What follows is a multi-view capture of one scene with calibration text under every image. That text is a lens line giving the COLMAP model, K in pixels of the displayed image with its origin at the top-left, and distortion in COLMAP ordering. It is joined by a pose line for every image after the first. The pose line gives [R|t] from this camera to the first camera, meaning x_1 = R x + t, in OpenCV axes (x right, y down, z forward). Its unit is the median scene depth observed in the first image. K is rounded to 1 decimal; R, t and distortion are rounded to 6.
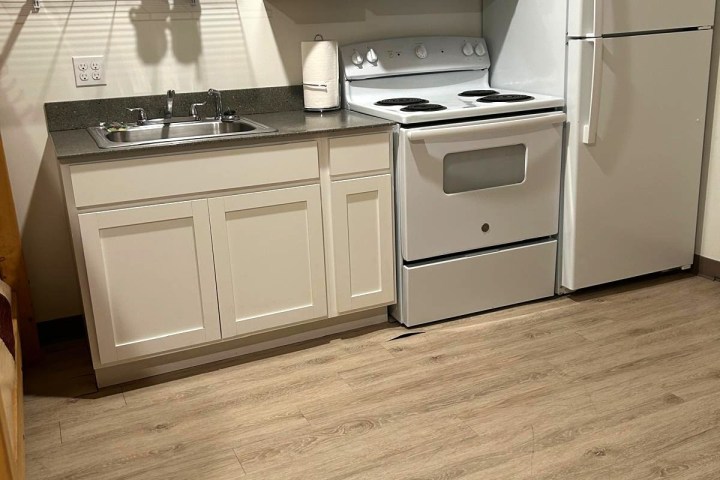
lens RADIAL K [[723.4, 0, 355.9], [0, 723.4, 244.2], [0, 0, 1]] dist [0.044508, 0.000000]
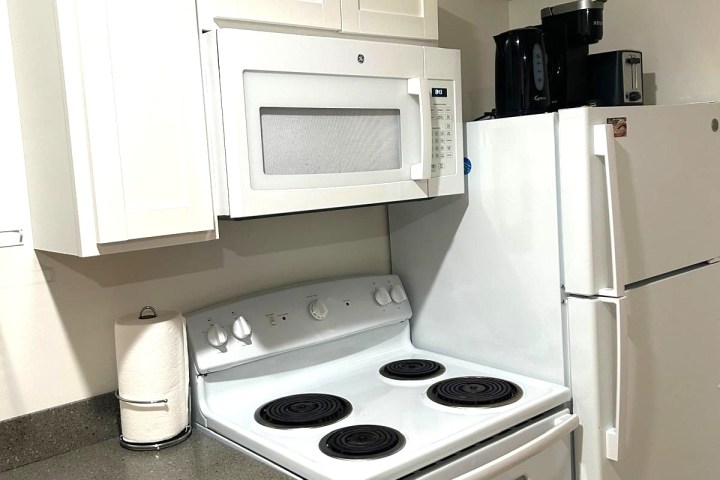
lens RADIAL K [[723.4, 0, 353.1], [0, 723.4, 233.8], [0, 0, 1]] dist [0.044508, 0.000000]
pose [[0.956400, -0.041346, 0.289117, -0.062935], [0.101810, 0.975032, -0.197351, -0.231451], [-0.273739, 0.218181, 0.936730, 0.458684]]
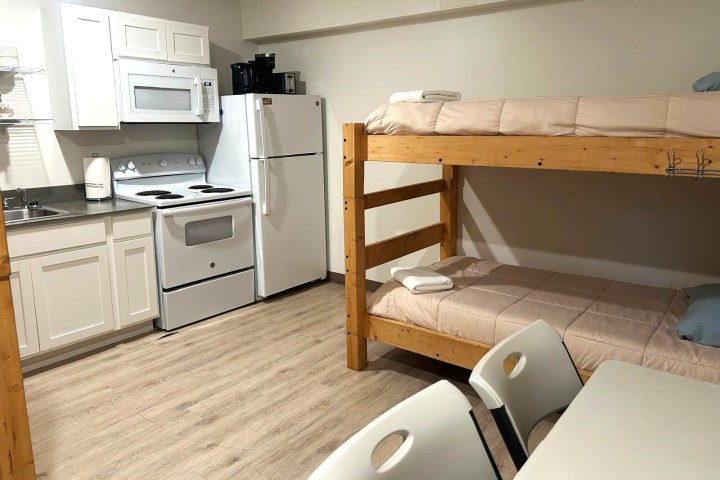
lens RADIAL K [[536.3, 0, 361.6], [0, 536.3, 223.9], [0, 0, 1]] dist [0.056441, -0.064058]
pose [[0.887408, -0.048417, 0.458435, -0.090128], [0.103459, 0.990018, -0.095710, 0.041023], [-0.449225, 0.132363, 0.883559, -0.306536]]
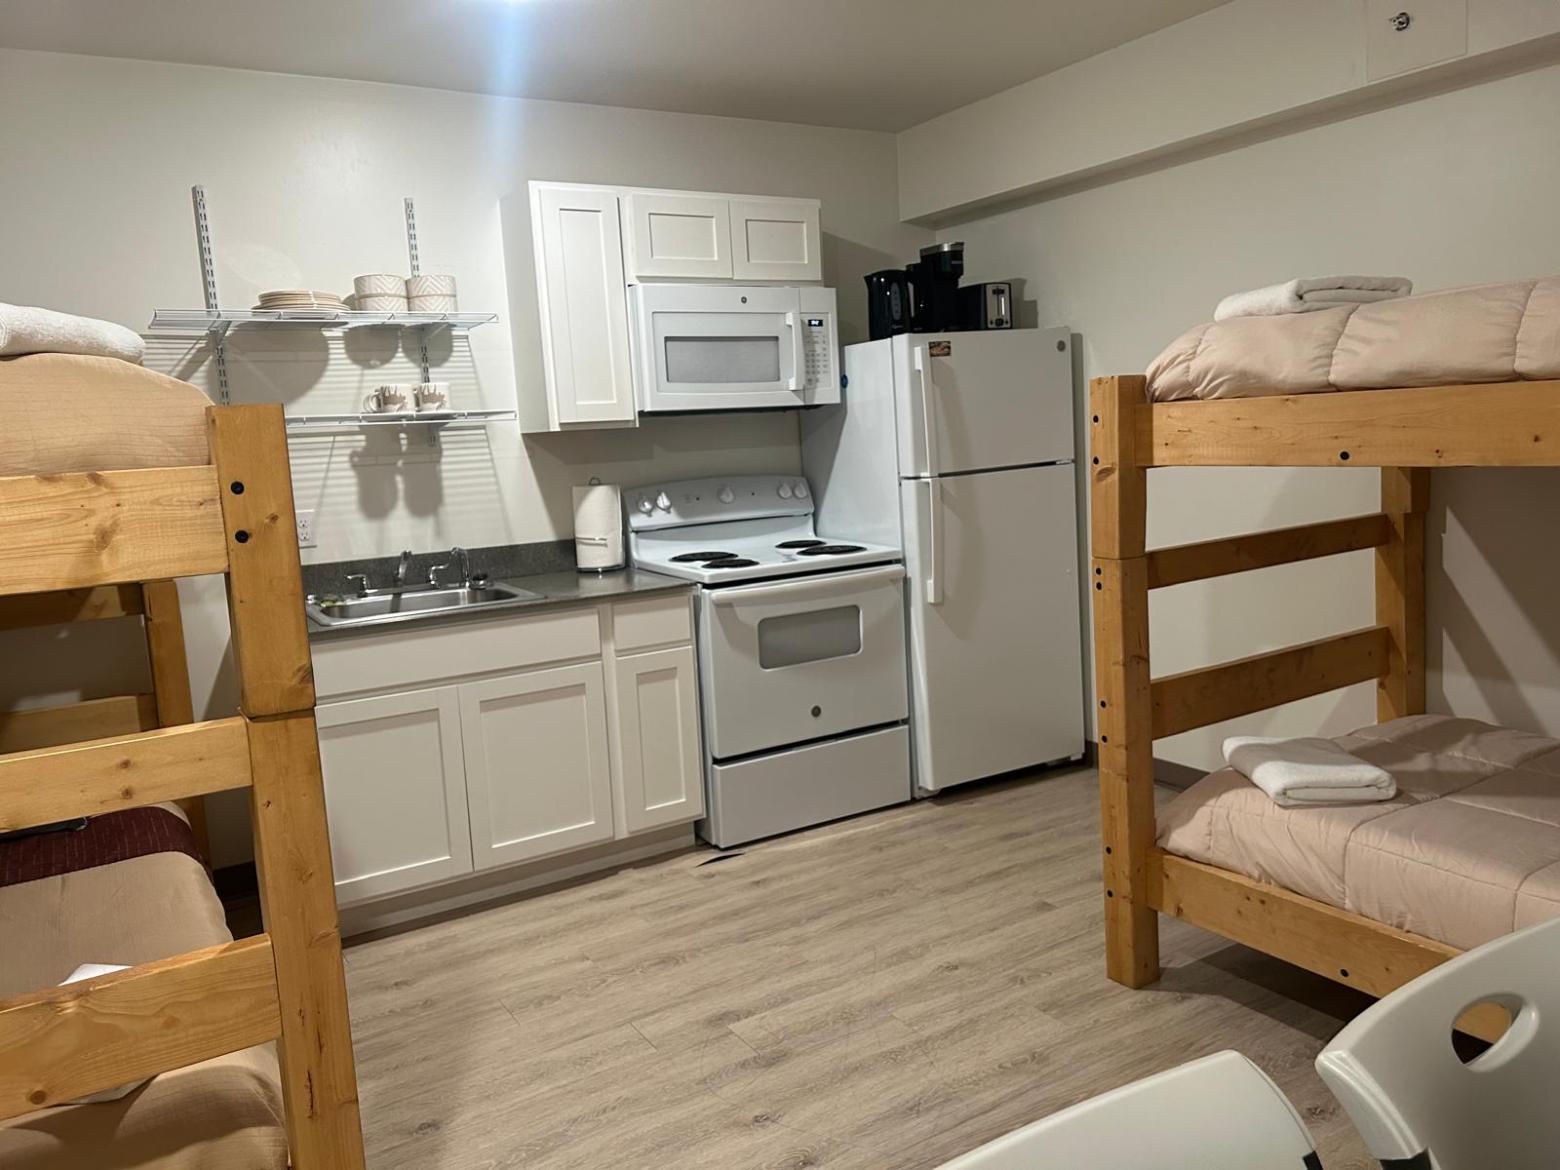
lens RADIAL K [[1171.9, 0, 784.5], [0, 1171.9, 590.6], [0, 0, 1]] dist [0.070202, -0.086681]
pose [[0.992394, -0.029358, 0.119554, -0.002666], [0.048435, 0.985937, -0.159942, 0.050473], [-0.113177, 0.164516, 0.979860, -0.270446]]
